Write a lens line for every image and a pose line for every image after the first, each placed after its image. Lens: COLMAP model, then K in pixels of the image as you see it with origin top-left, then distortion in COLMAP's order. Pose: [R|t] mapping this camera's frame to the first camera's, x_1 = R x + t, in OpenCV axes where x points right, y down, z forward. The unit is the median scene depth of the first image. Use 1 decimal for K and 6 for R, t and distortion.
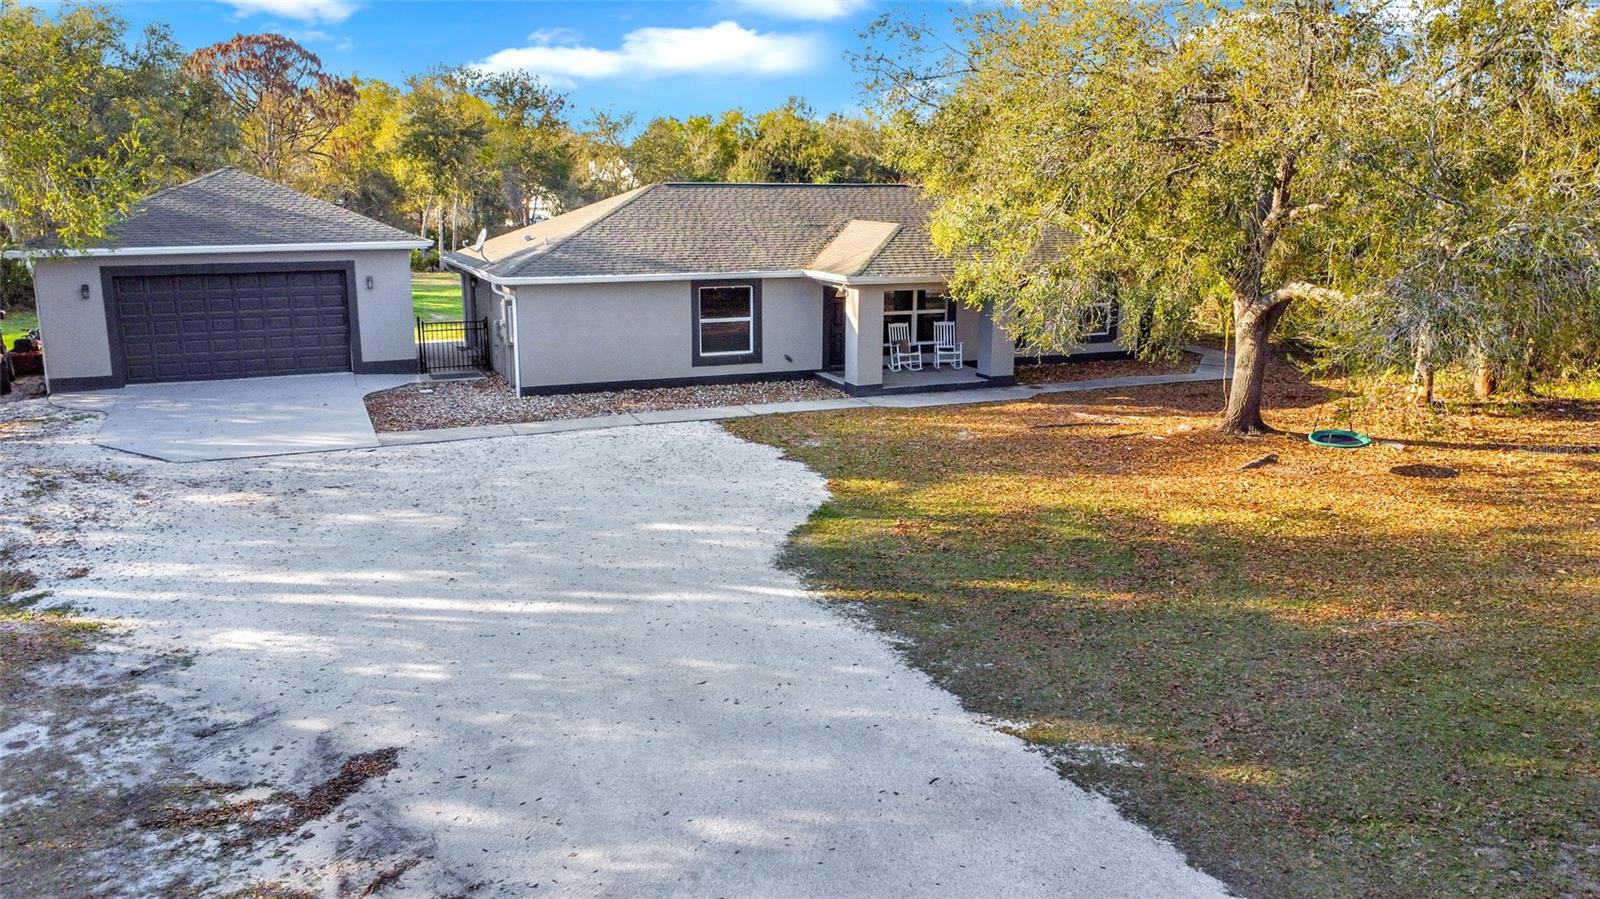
lens RADIAL K [[1117.6, 0, 800.0], [0, 1117.6, 449.5], [0, 0, 1]] dist [-0.034491, -0.000750]
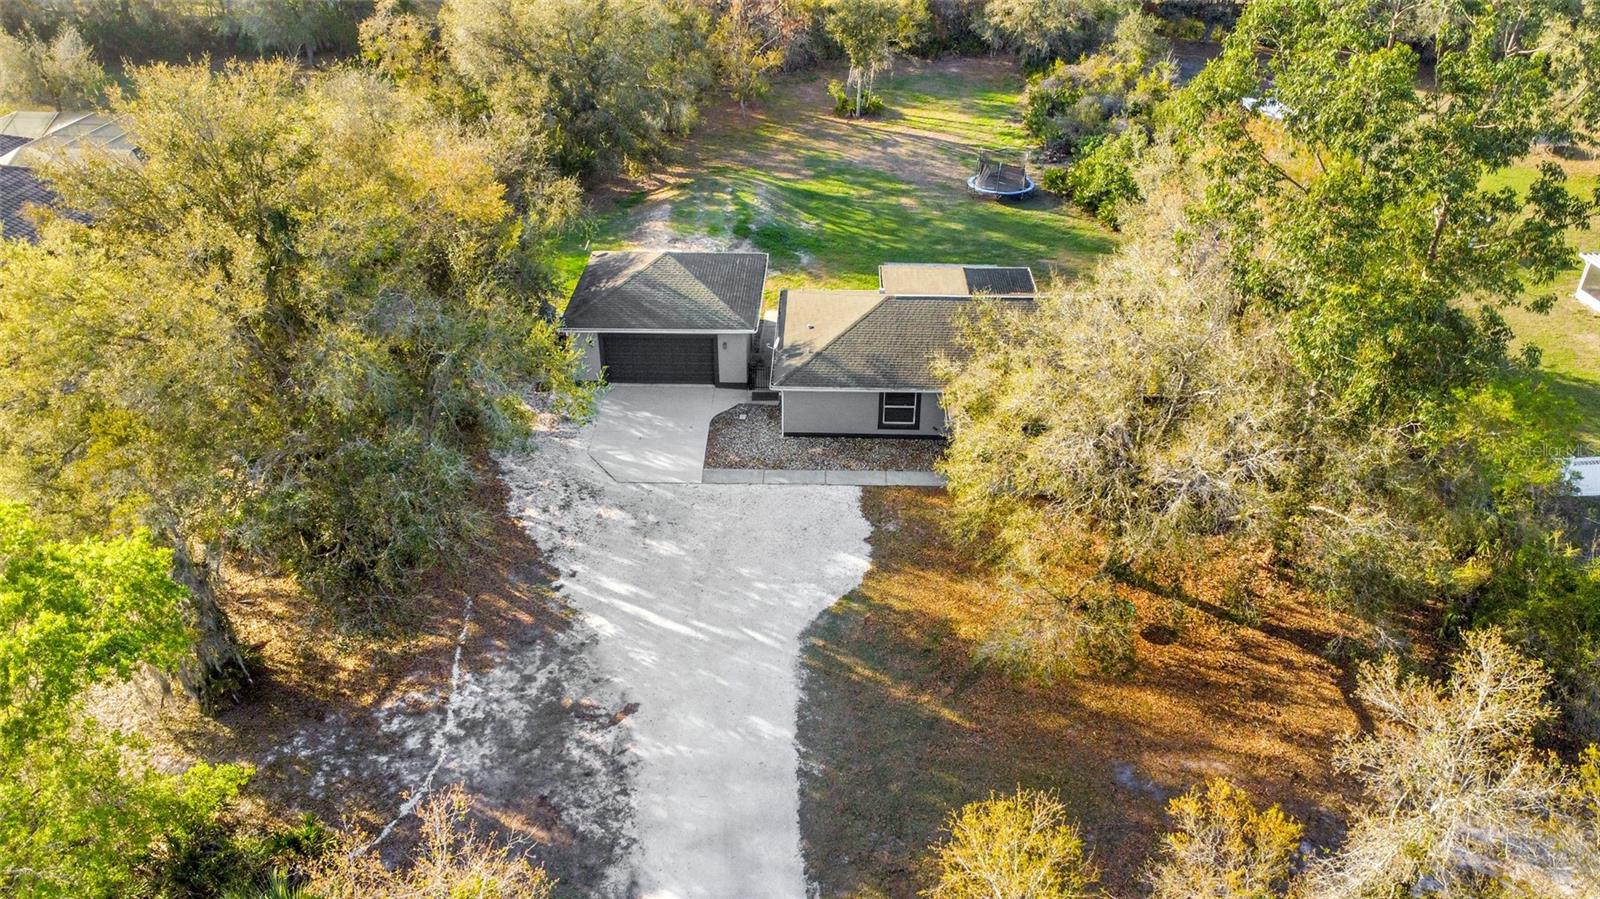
lens RADIAL K [[1117.6, 0, 800.0], [0, 1117.6, 449.5], [0, 0, 1]] dist [-0.034491, -0.000750]
pose [[0.902892, 0.212502, -0.373670, 1.150392], [-0.076952, 0.935126, 0.345858, -1.607234], [0.422924, -0.283518, 0.860670, -1.487455]]
